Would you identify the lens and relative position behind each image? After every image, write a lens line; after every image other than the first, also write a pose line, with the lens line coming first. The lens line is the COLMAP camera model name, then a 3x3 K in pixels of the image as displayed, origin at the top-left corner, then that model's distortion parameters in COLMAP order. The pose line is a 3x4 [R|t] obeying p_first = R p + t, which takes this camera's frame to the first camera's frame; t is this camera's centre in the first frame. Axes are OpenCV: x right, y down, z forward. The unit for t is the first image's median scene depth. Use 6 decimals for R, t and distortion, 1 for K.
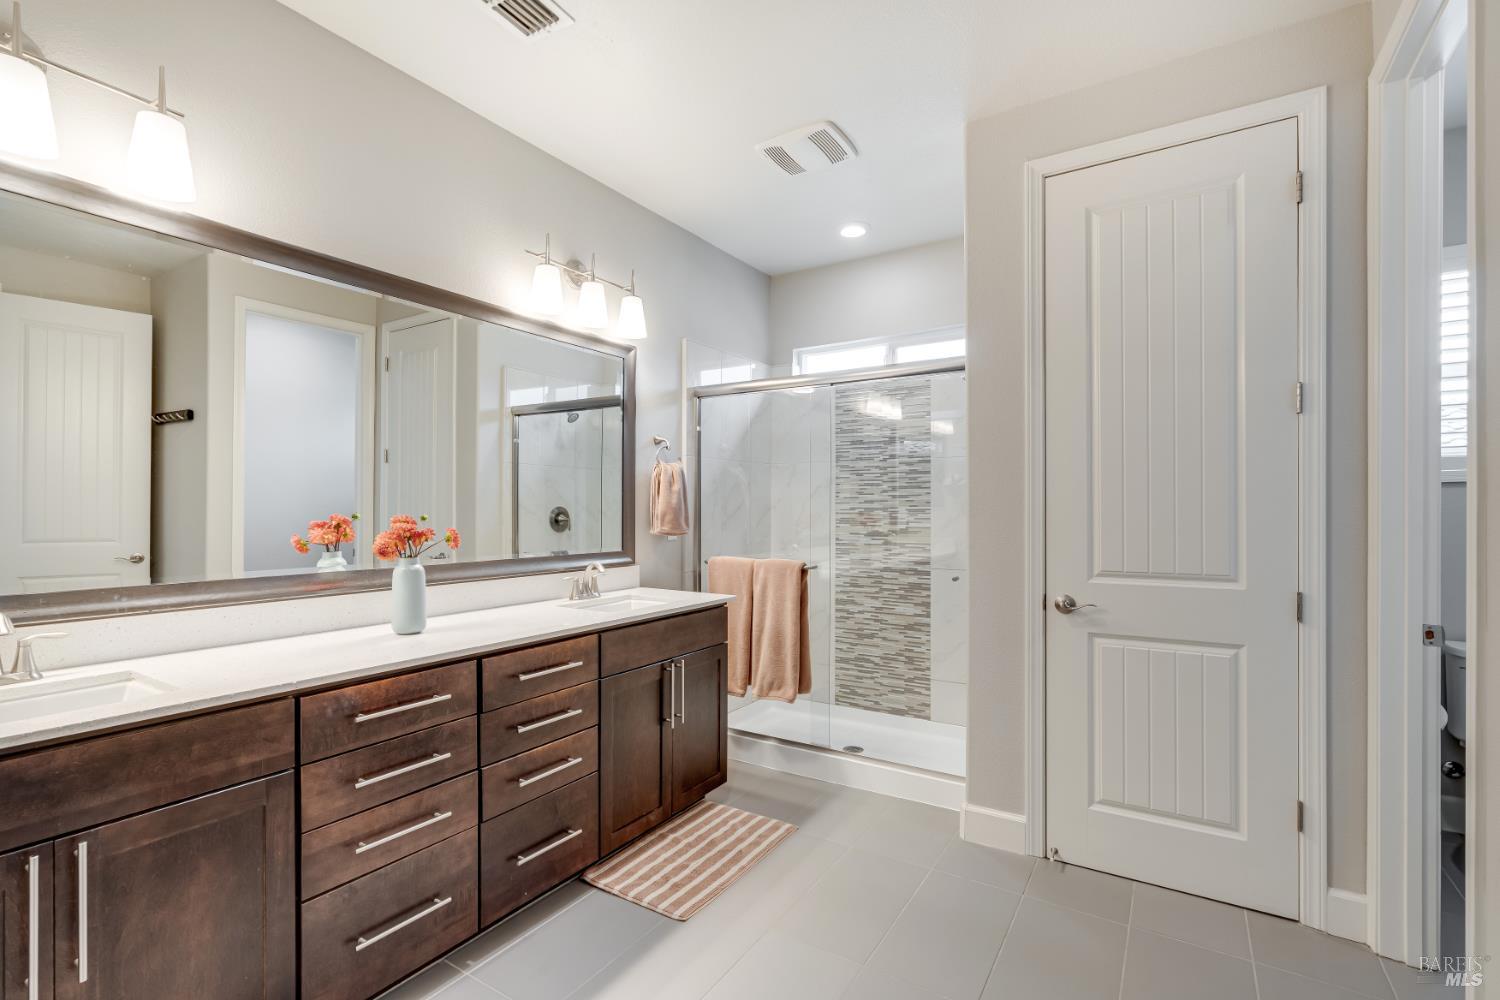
lens RADIAL K [[681.0, 0, 746.5], [0, 681.0, 507.6], [0, 0, 1]] dist [-0.003069, 0.000091]
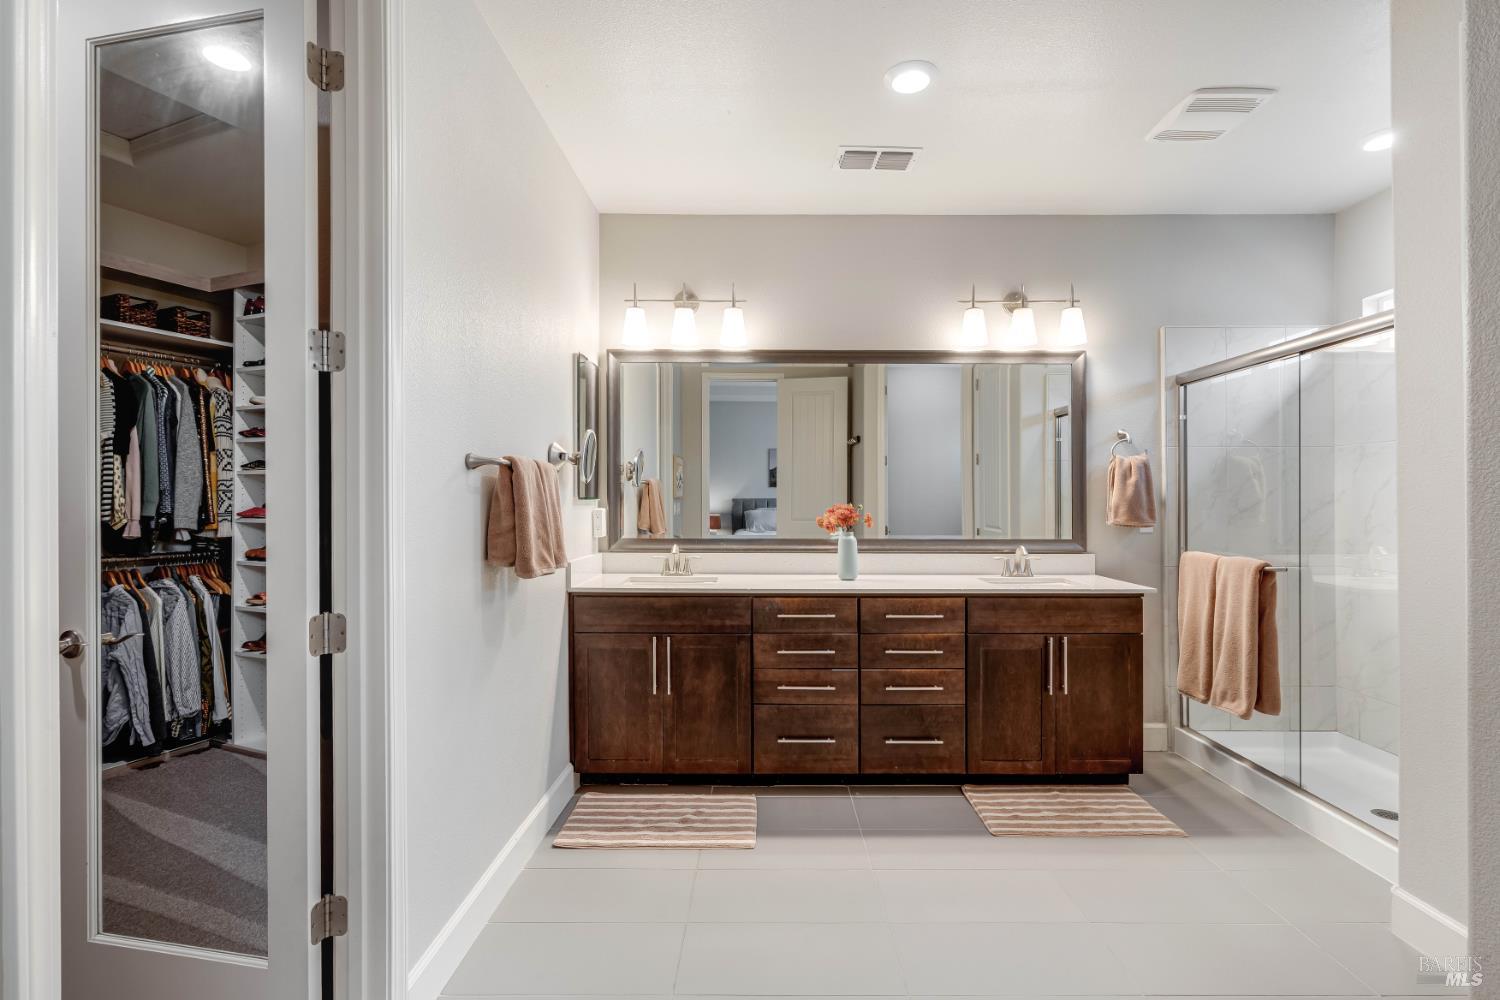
lens RADIAL K [[681.0, 0, 749.5], [0, 681.0, 491.5], [0, 0, 1]] dist [-0.003069, 0.000091]
pose [[0.529542, -0.011735, -0.848203, 0.583706], [0.001398, 0.999915, -0.012961, -0.000231], [0.848283, 0.005678, 0.529513, -0.025936]]
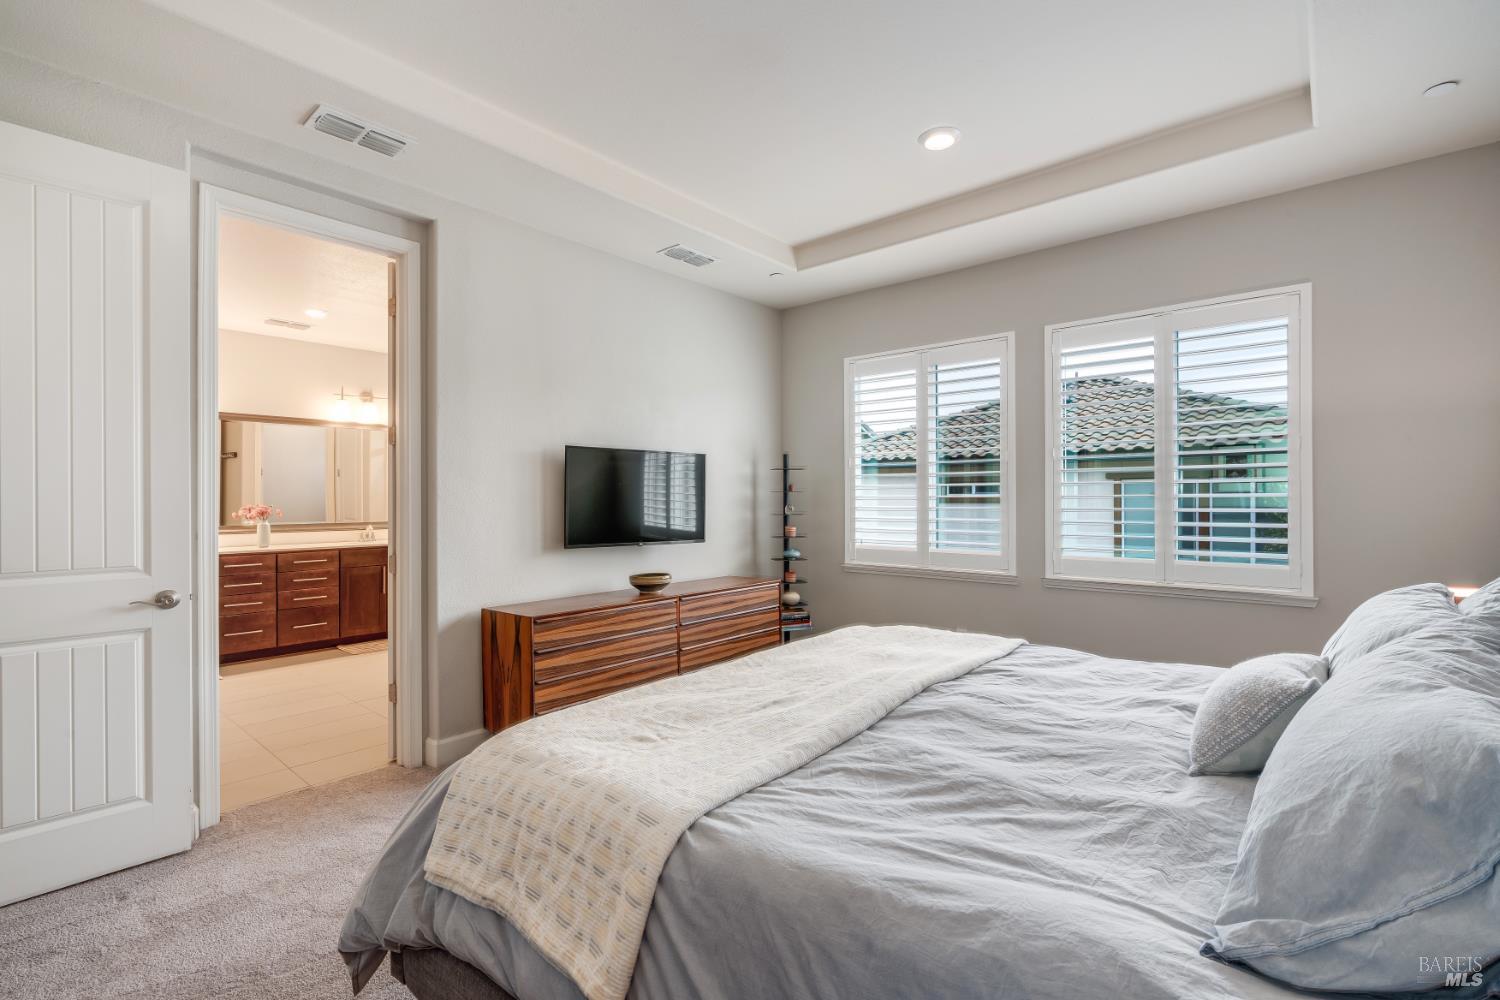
lens RADIAL K [[682.2, 0, 751.9], [0, 682.2, 495.0], [0, 0, 1]] dist [0.002698, 0.000638]
pose [[0.990787, -0.009816, -0.135076, 1.495447], [0.008933, 0.999935, -0.007137, 0.005253], [0.135137, 0.005865, 0.990810, -1.205733]]
